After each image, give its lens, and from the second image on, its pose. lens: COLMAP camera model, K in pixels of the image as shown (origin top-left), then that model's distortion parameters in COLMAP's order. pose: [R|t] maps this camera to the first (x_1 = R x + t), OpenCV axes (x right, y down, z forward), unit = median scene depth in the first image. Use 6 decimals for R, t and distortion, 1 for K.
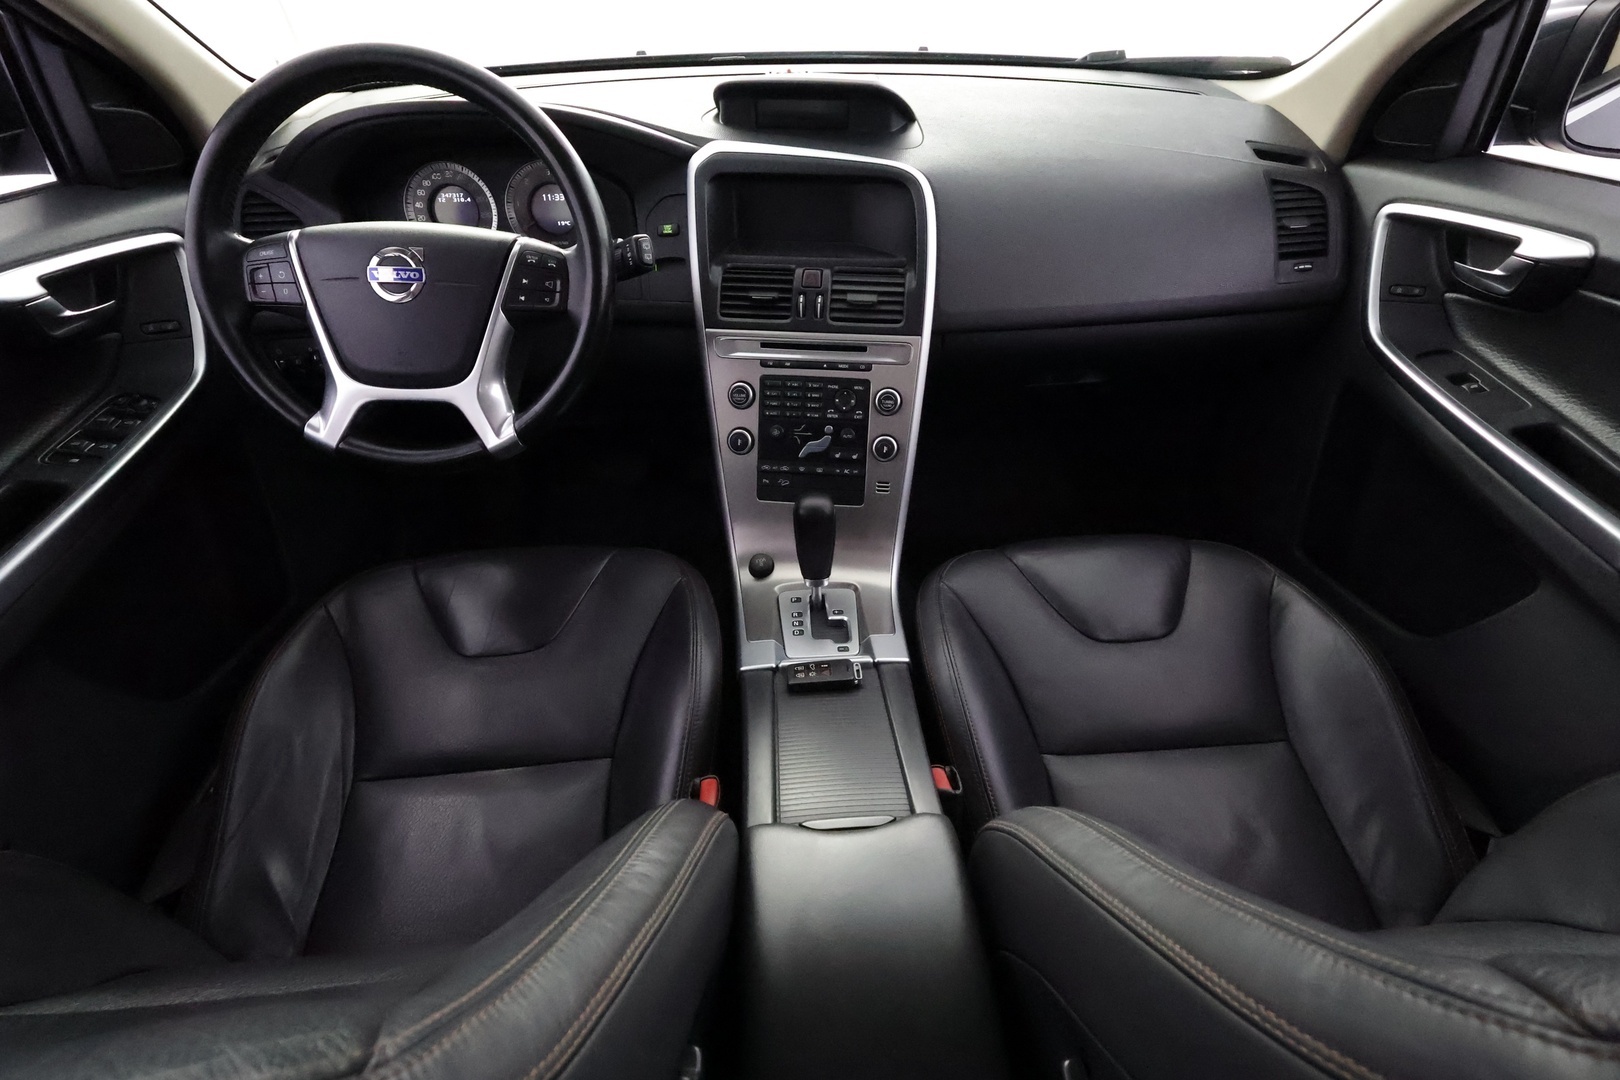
lens RADIAL K [[766.2, 0, 817.7], [0, 766.2, 543.5], [0, 0, 1]] dist [0.001131, 0.000721]
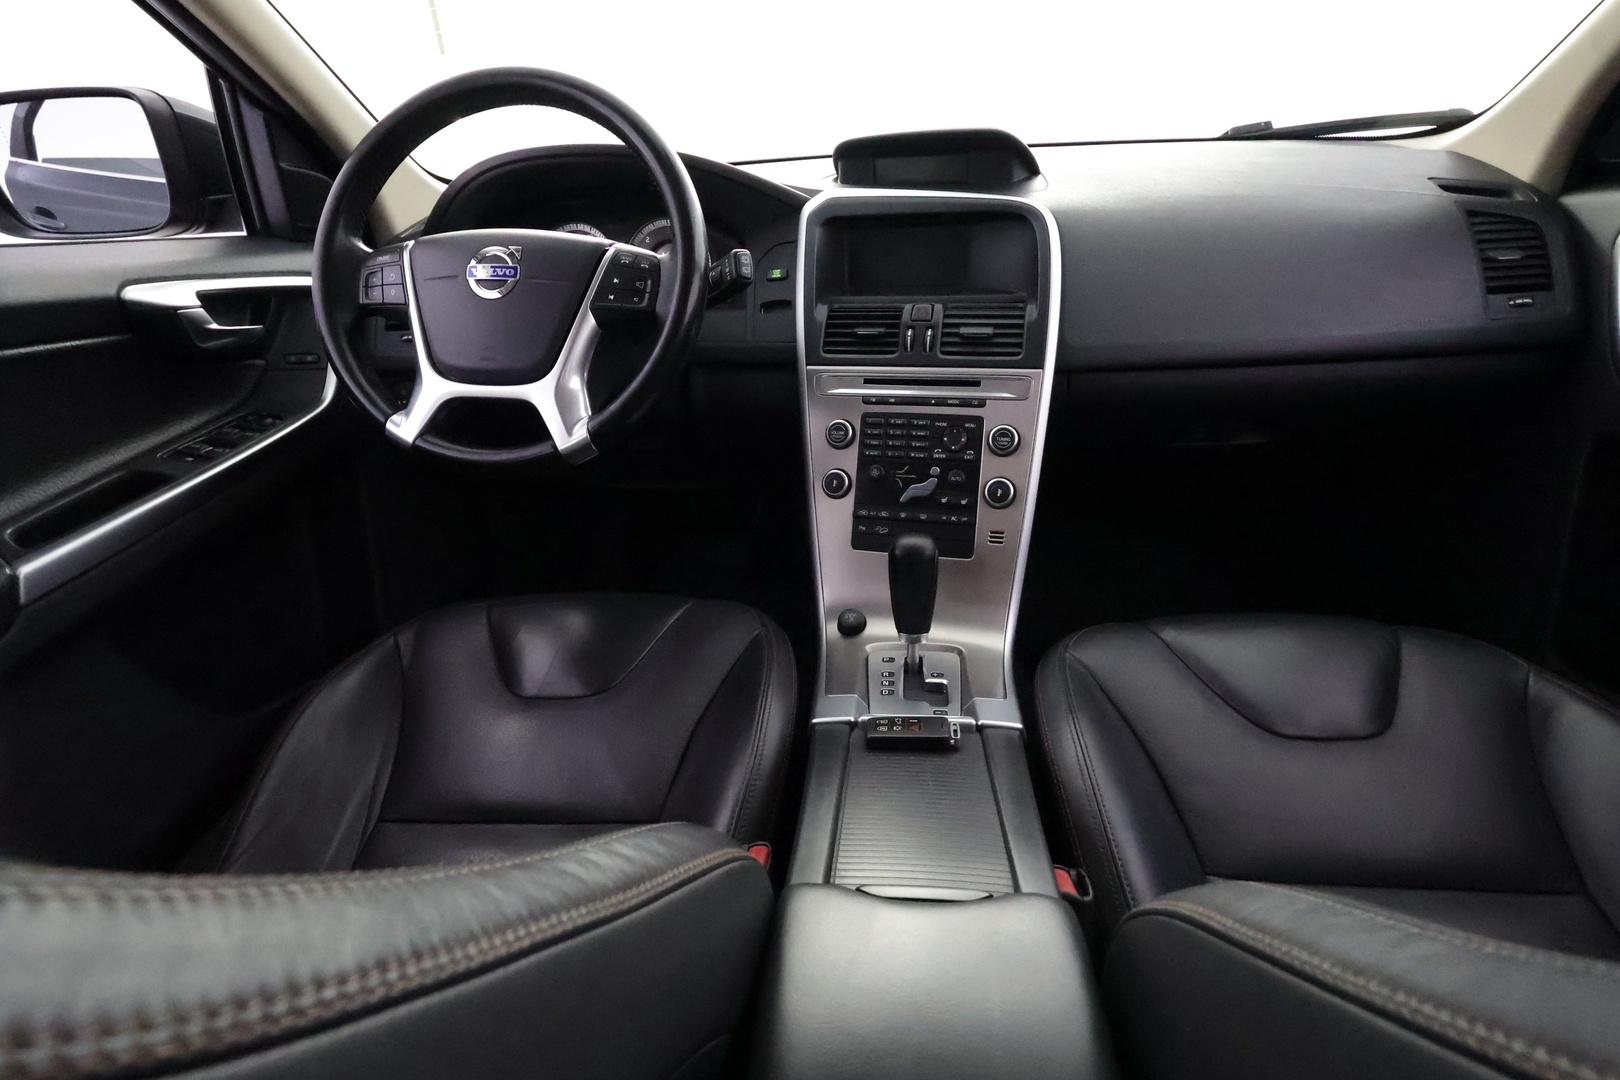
lens RADIAL K [[764.3, 0, 810.0], [0, 764.3, 540.0], [0, 0, 1]] dist [-0.000676, -0.000372]
pose [[0.983789, 0.033343, -0.176204, 0.031517], [-0.069499, 0.976664, -0.203218, 0.122750], [0.165317, 0.212169, 0.963148, 0.140817]]
